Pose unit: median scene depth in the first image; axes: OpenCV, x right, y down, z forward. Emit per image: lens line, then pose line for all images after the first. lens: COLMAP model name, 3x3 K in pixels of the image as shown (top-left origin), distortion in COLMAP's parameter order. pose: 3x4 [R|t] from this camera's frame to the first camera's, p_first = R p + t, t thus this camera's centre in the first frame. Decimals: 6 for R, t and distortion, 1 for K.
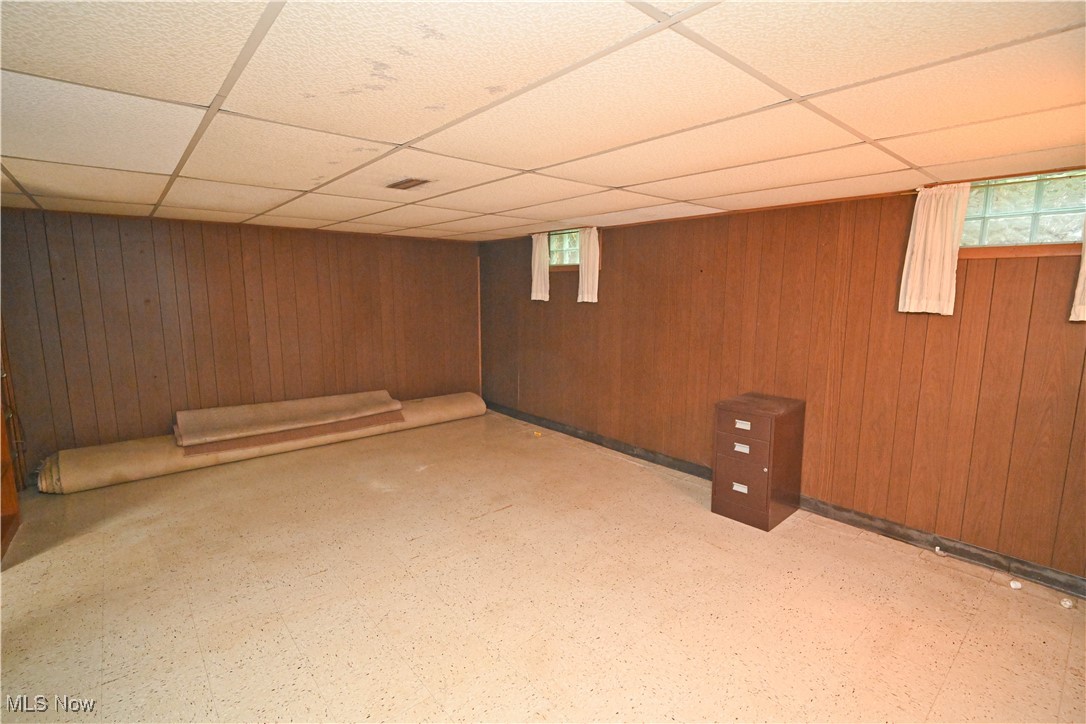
lens RADIAL K [[506.9, 0, 546.0], [0, 506.9, 365.6], [0, 0, 1]] dist [-0.009703, -0.000893]
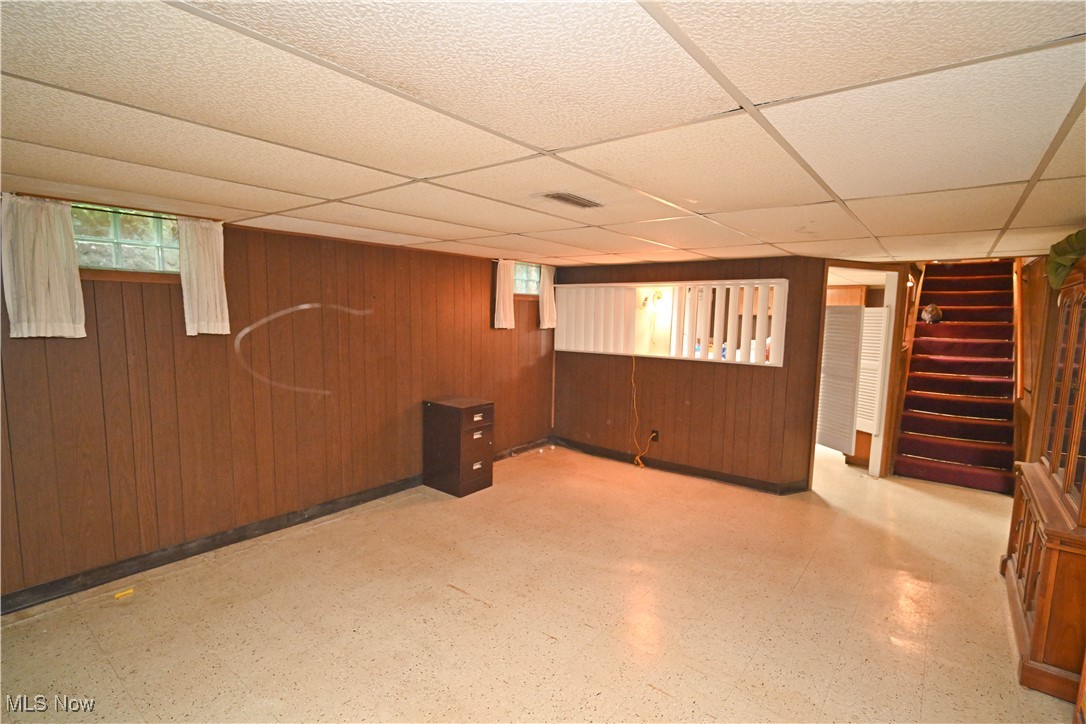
lens RADIAL K [[506.9, 0, 546.0], [0, 506.9, 365.6], [0, 0, 1]] dist [-0.009703, -0.000893]
pose [[-0.195947, -0.100306, 0.975471, -0.704334], [0.136770, 0.982236, 0.128476, -0.122362], [-0.971030, 0.158589, -0.178747, 0.787357]]
